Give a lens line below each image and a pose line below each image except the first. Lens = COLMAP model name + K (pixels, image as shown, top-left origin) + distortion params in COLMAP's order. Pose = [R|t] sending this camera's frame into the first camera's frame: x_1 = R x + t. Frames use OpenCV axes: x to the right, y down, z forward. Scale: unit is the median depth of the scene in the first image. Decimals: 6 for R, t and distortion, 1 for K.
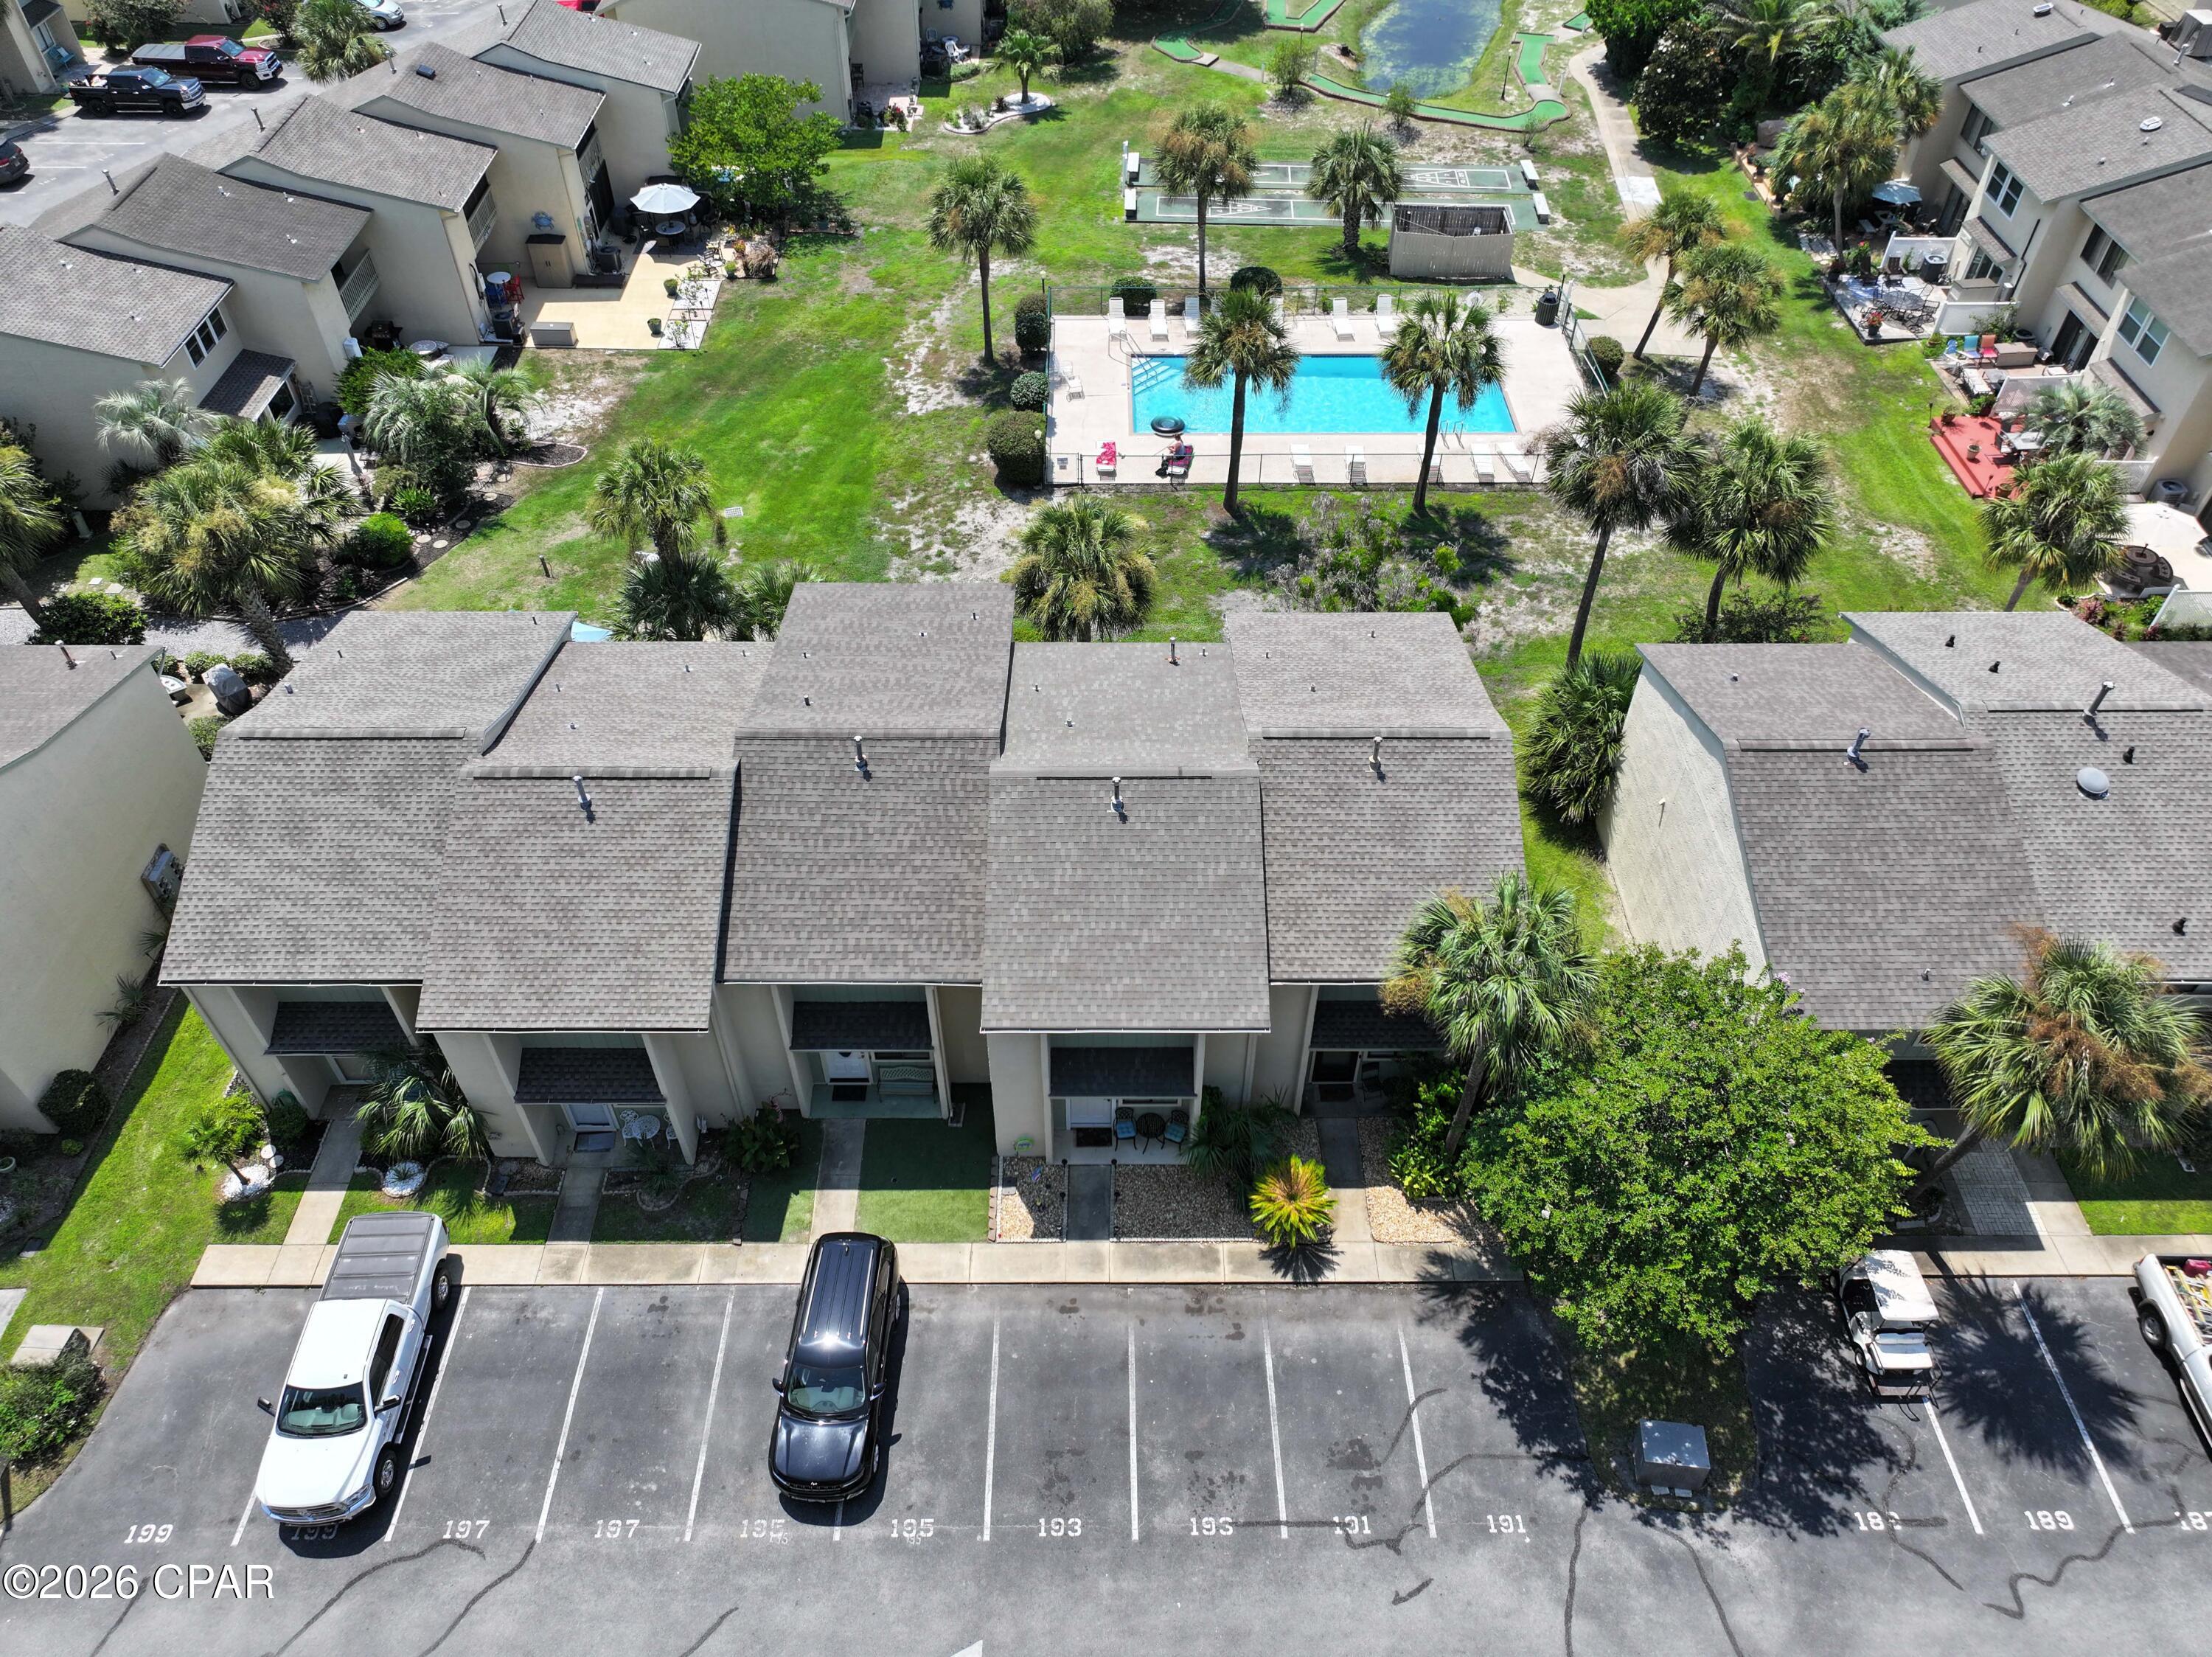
lens RADIAL K [[1551.7, 0, 1111.3], [0, 1551.7, 820.8], [0, 0, 1]] dist [0.000139, 0.019026]
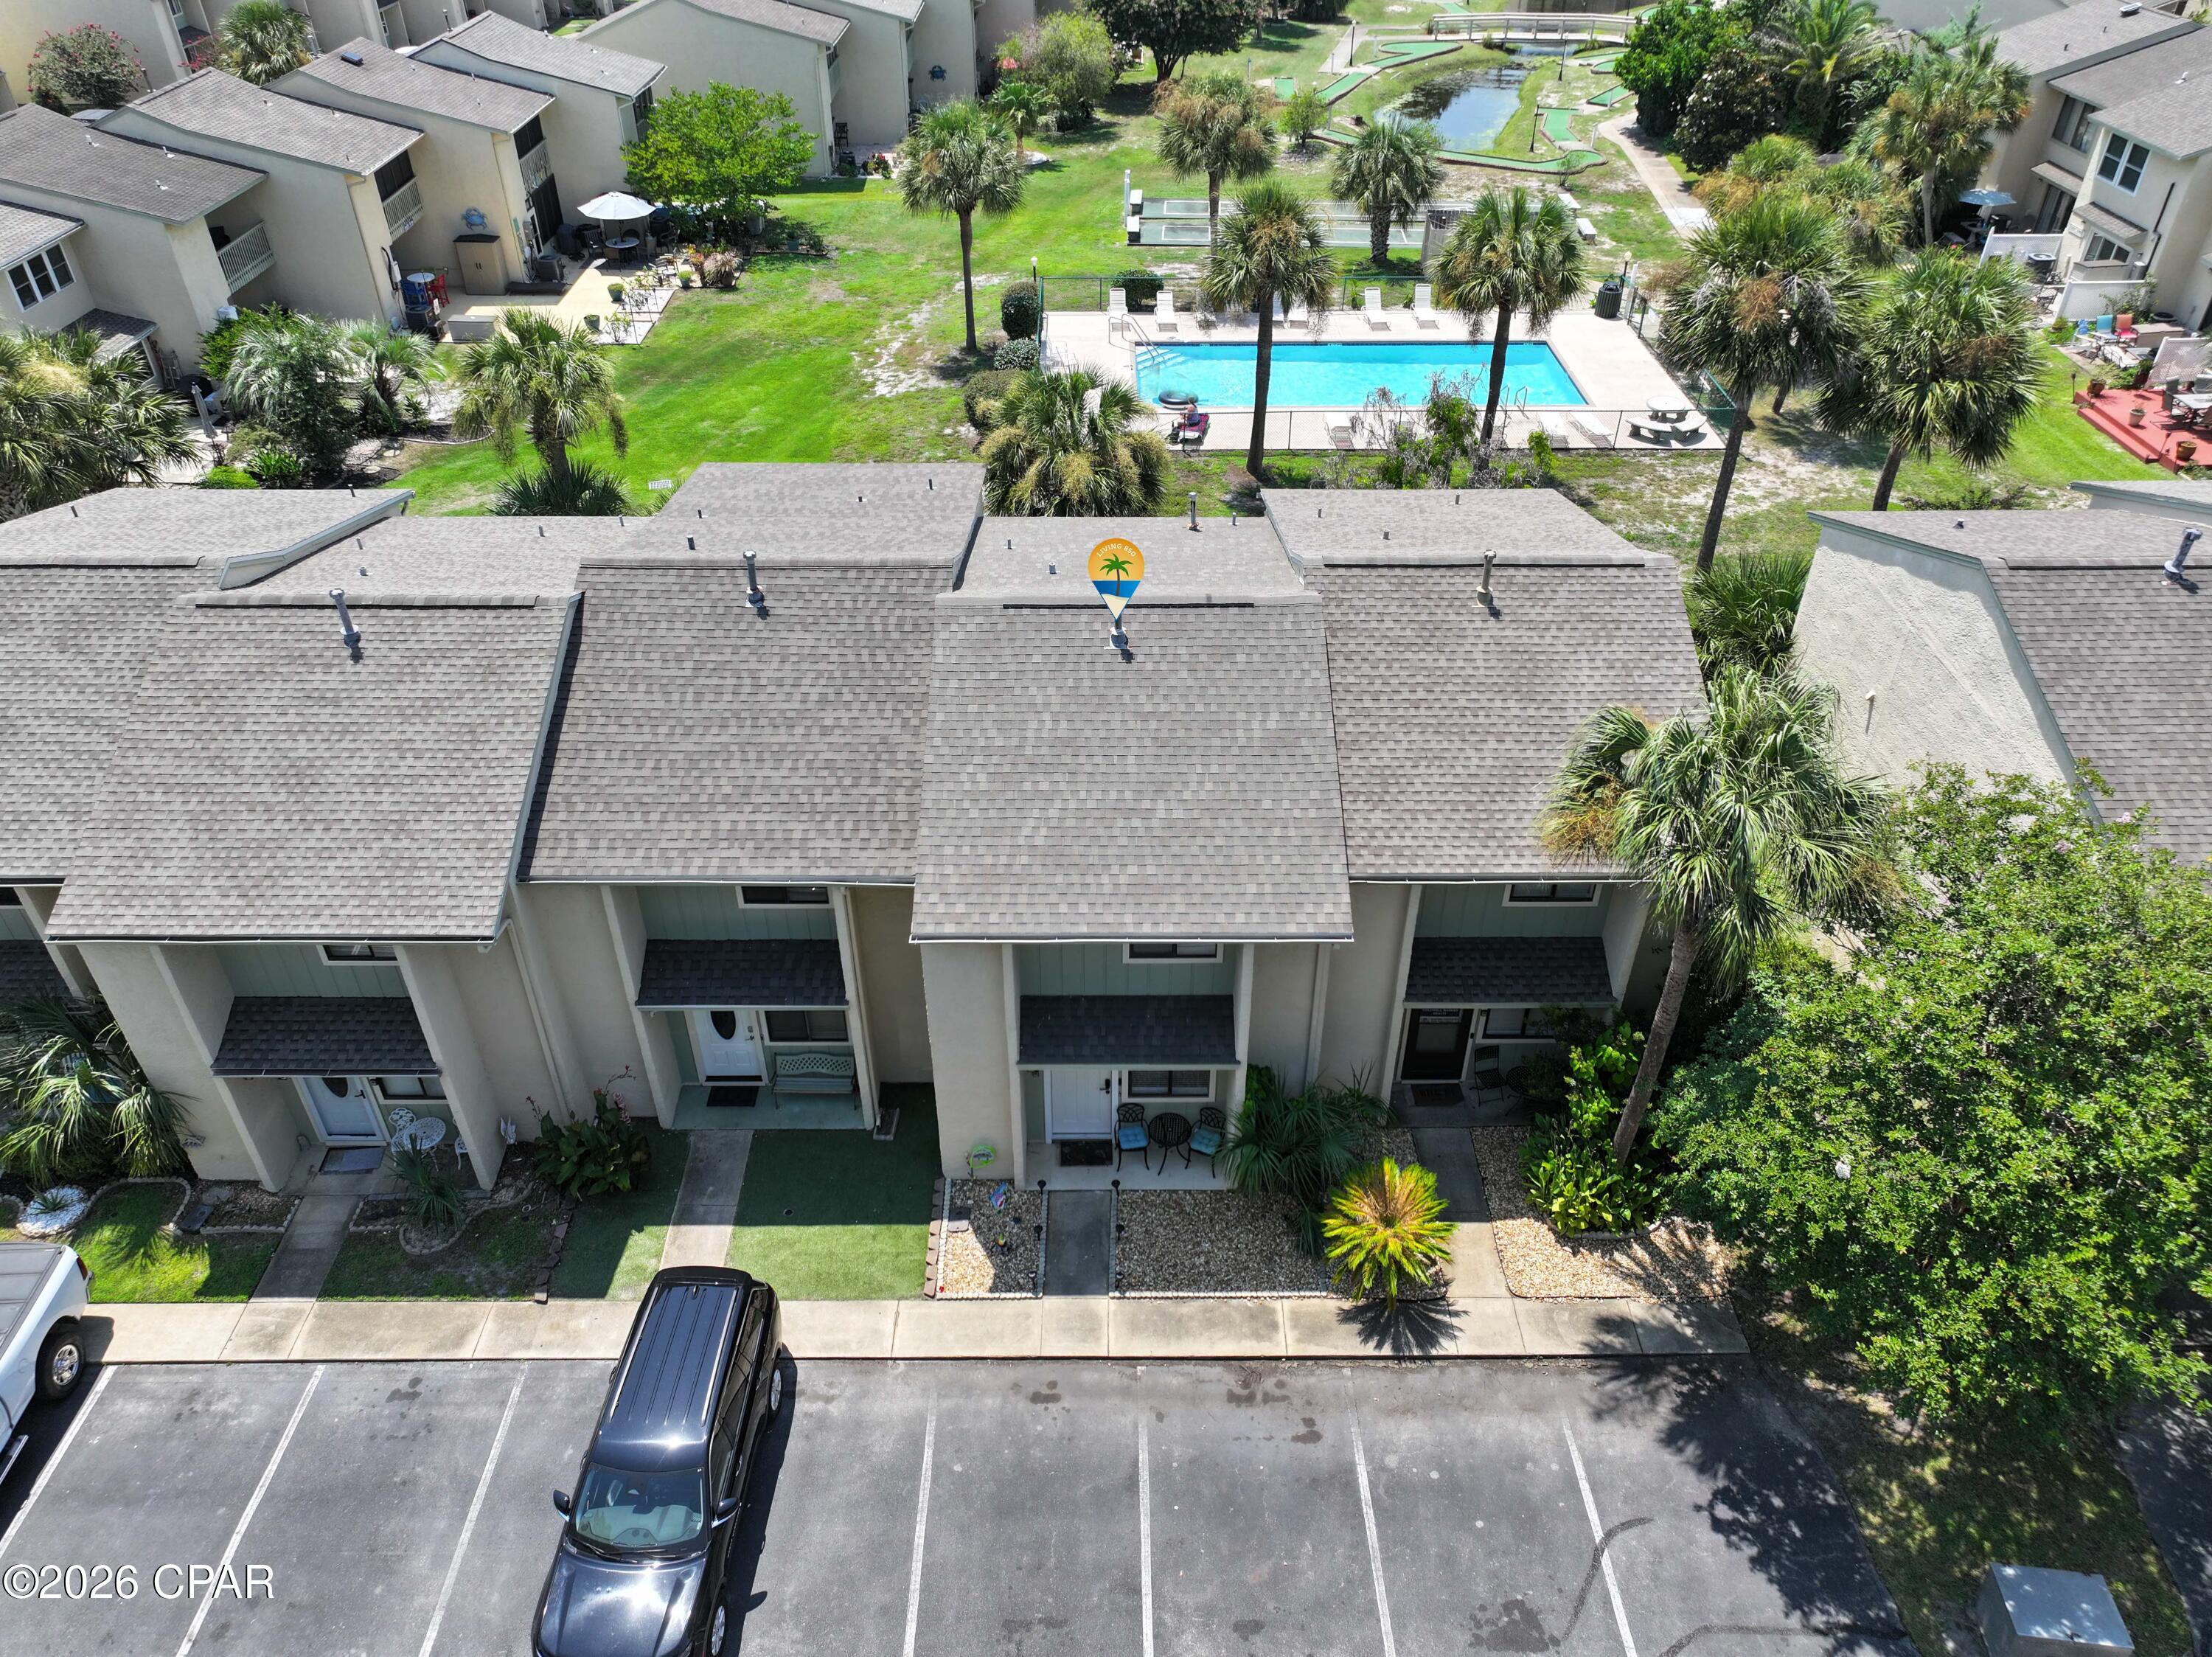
lens RADIAL K [[1551.7, 0, 1111.1], [0, 1551.7, 821.9], [0, 0, 1]] dist [0.000139, 0.019026]
pose [[0.999994, -0.002398, -0.002674, 0.002063], [0.001964, 0.988393, -0.151905, 0.173316], [0.003007, 0.151899, 0.988391, 0.322637]]
